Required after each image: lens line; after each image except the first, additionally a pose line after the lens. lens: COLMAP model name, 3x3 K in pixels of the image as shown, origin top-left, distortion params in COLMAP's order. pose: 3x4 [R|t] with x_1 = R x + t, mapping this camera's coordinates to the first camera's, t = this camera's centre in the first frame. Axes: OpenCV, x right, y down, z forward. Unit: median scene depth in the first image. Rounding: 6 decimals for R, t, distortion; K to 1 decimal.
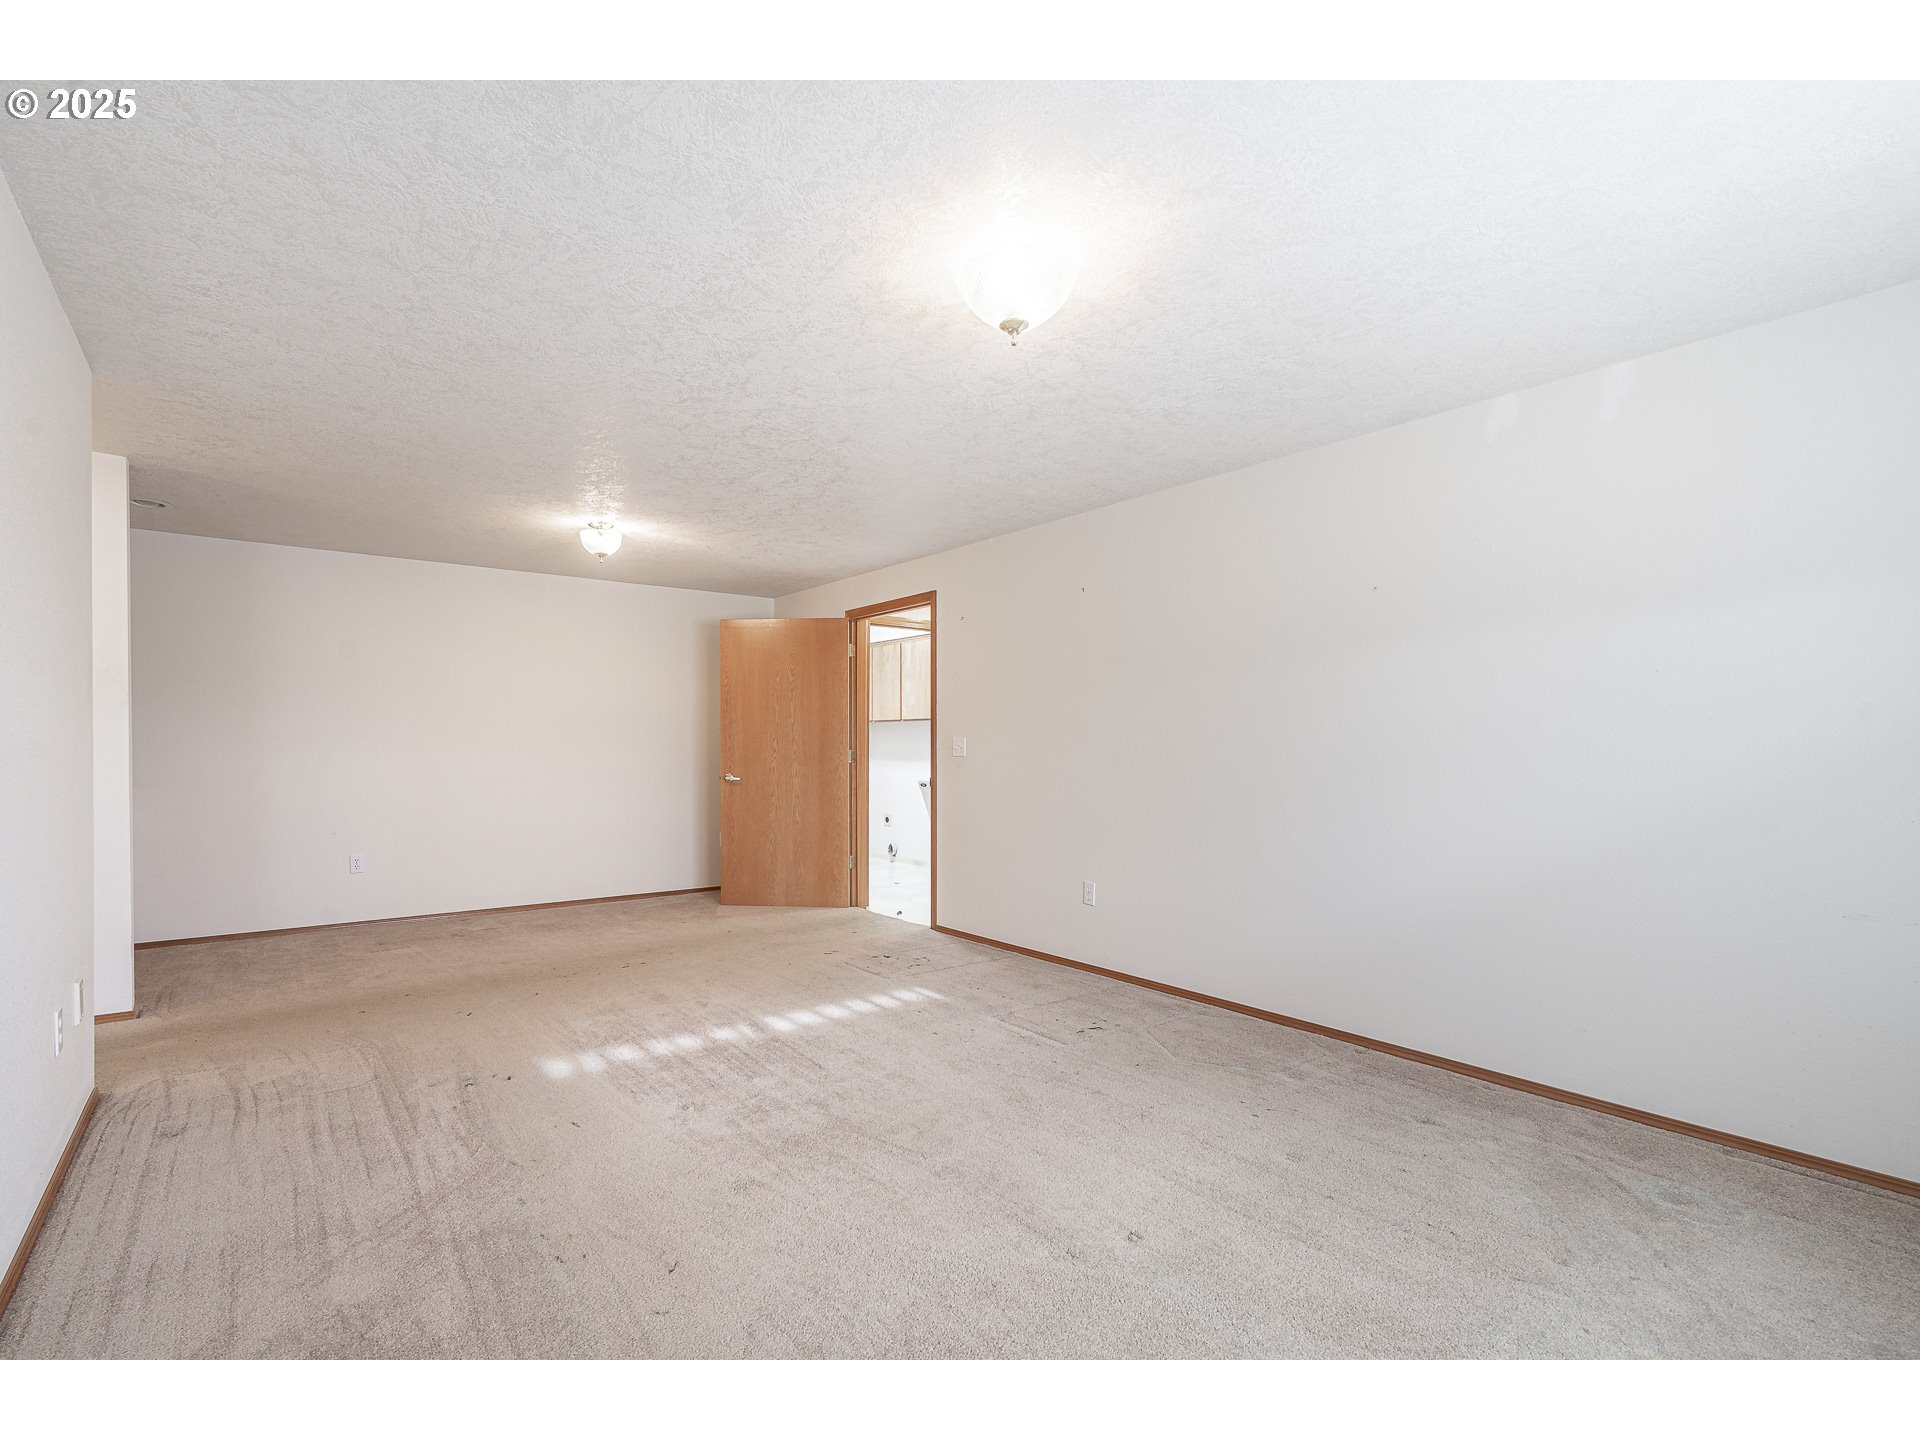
lens RADIAL K [[879.2, 0, 960.0], [0, 879.2, 720.0], [0, 0, 1]] dist [-0.001636, 0.000376]
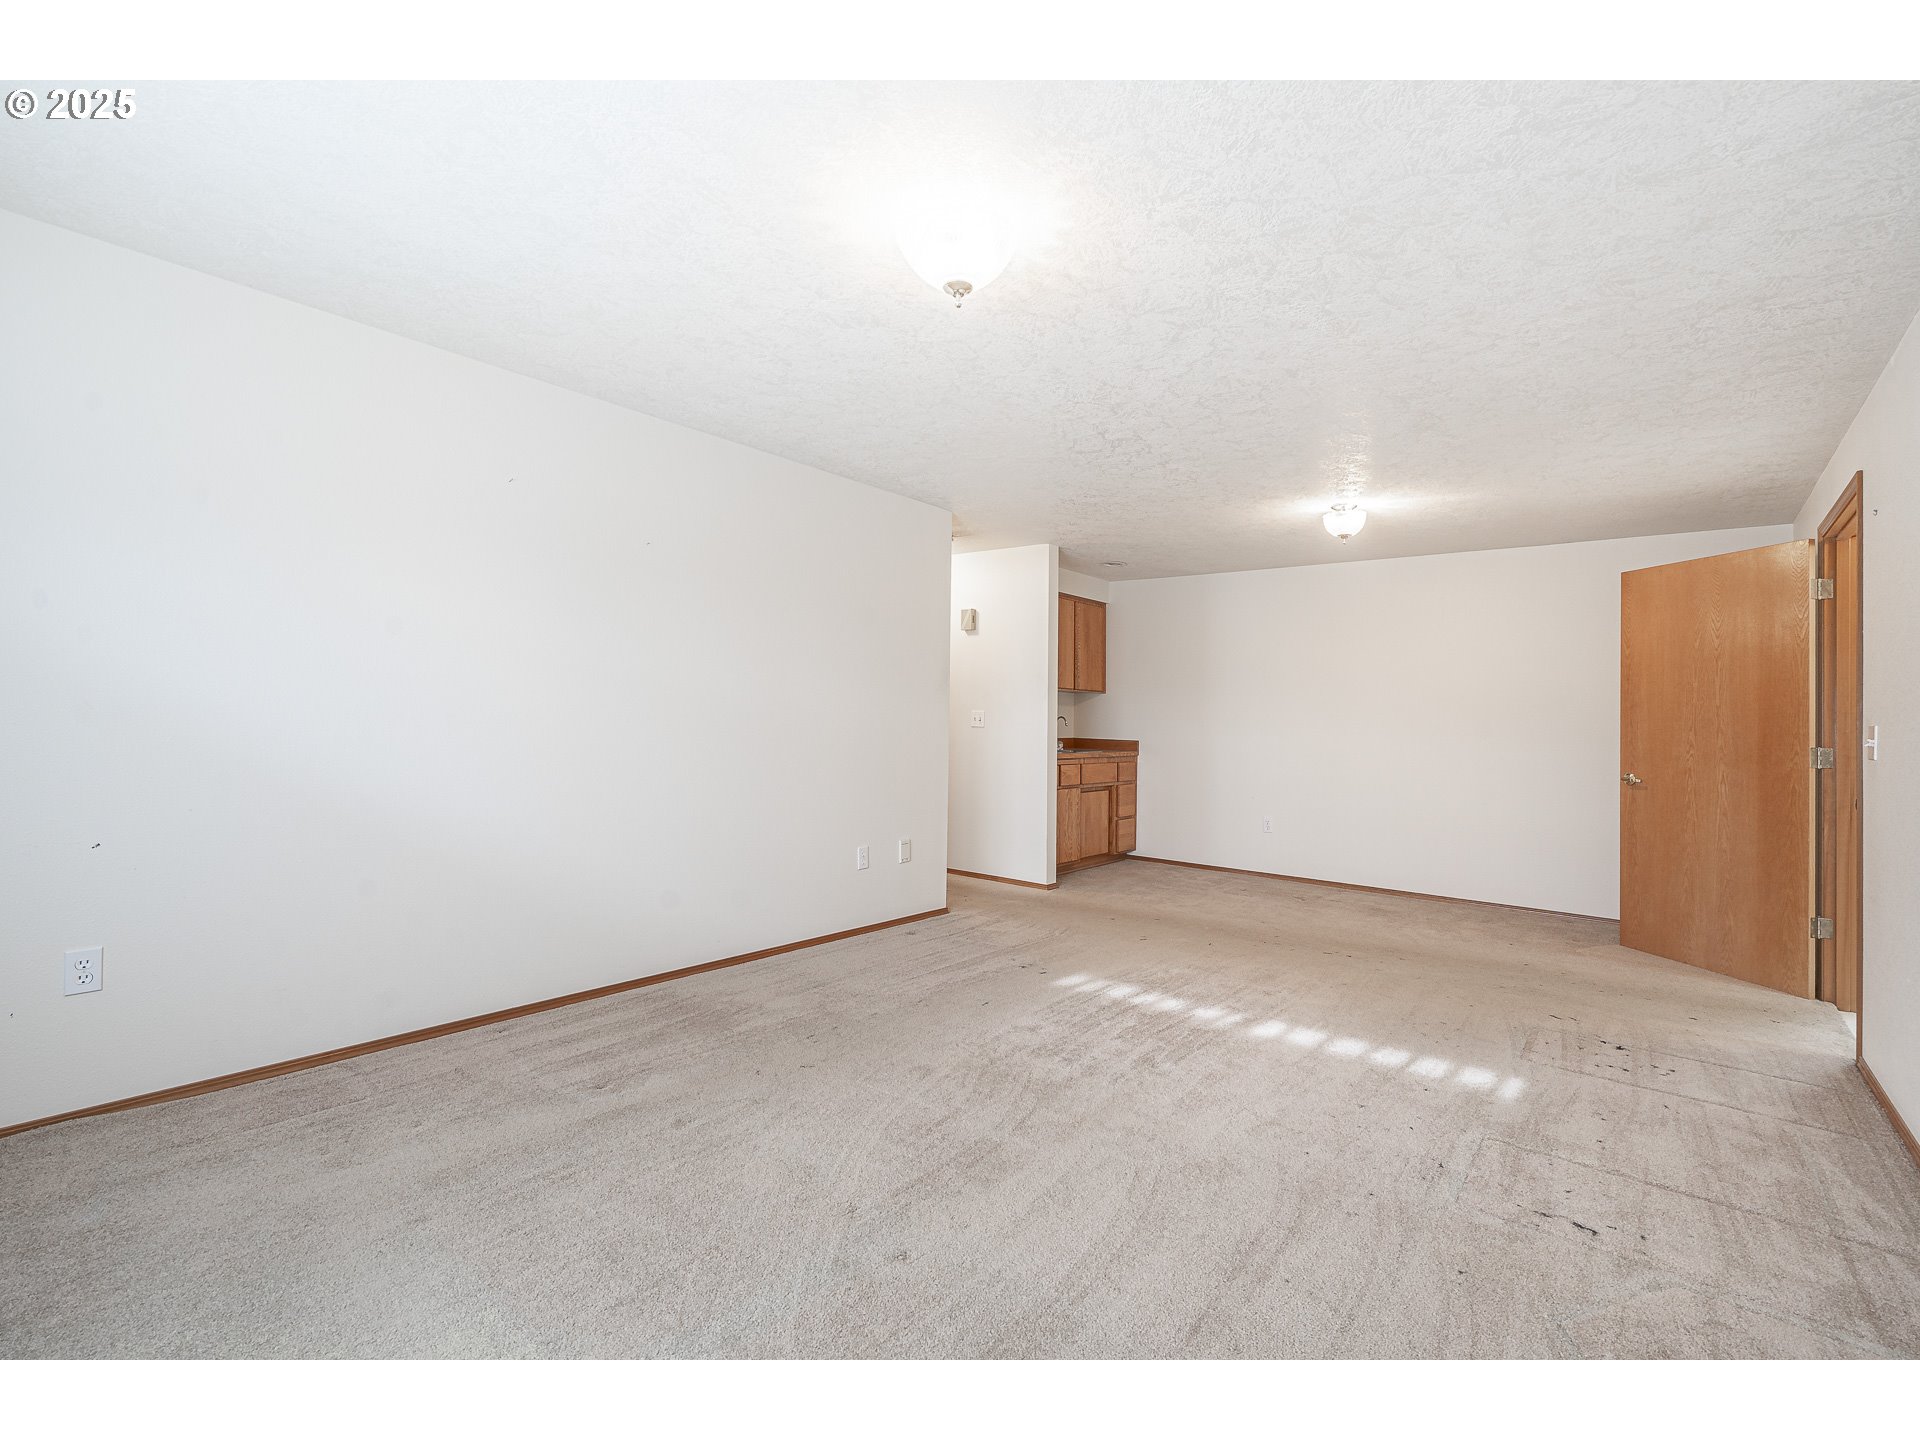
lens RADIAL K [[918.6, 0, 1010.3], [0, 918.6, 720.4], [0, 0, 1]] dist [-0.004689, 0.001126]
pose [[0.228424, 0.006912, -0.973537, 0.498582], [0.001855, 0.999970, 0.007535, 0.010786], [0.973560, -0.003527, 0.228404, 0.385763]]
